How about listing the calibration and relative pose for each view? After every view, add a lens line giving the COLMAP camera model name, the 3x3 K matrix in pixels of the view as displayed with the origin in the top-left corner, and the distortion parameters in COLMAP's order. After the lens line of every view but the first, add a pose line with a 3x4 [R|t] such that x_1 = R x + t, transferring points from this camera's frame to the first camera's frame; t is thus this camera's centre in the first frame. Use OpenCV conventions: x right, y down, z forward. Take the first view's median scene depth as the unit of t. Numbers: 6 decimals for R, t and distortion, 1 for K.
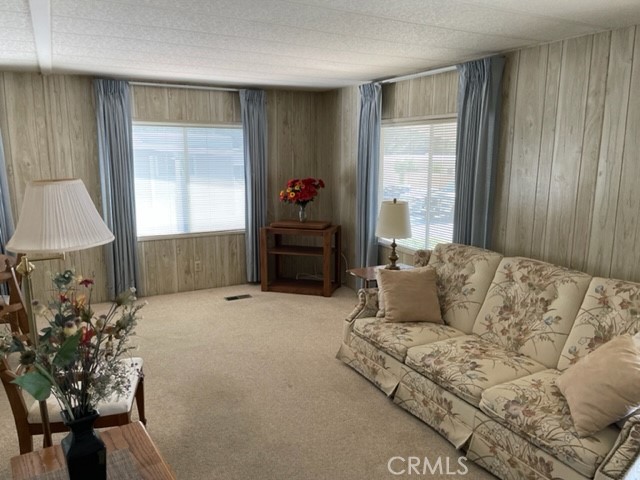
lens RADIAL K [[485.4, 0, 320.0], [0, 485.4, 240.0], [0, 0, 1]] dist [0.007277, -0.007033]
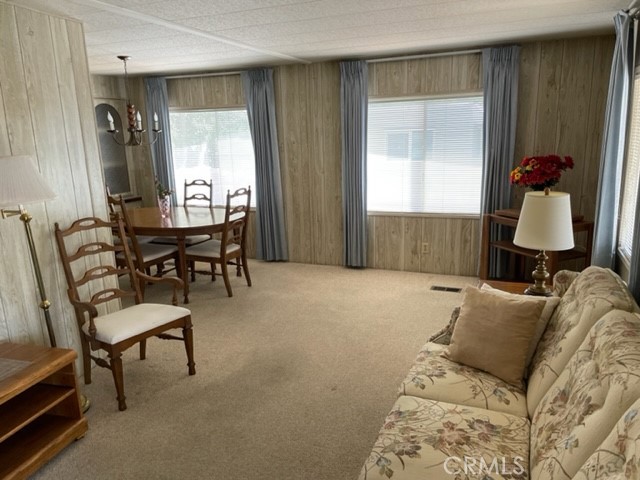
lens RADIAL K [[485.4, 0, 320.0], [0, 485.4, 240.0], [0, 0, 1]] dist [0.007277, -0.007033]
pose [[0.627638, 0.141361, -0.765564, 0.360512], [-0.098661, 0.989890, 0.101896, -0.039713], [0.772228, 0.011578, 0.635239, 0.250506]]
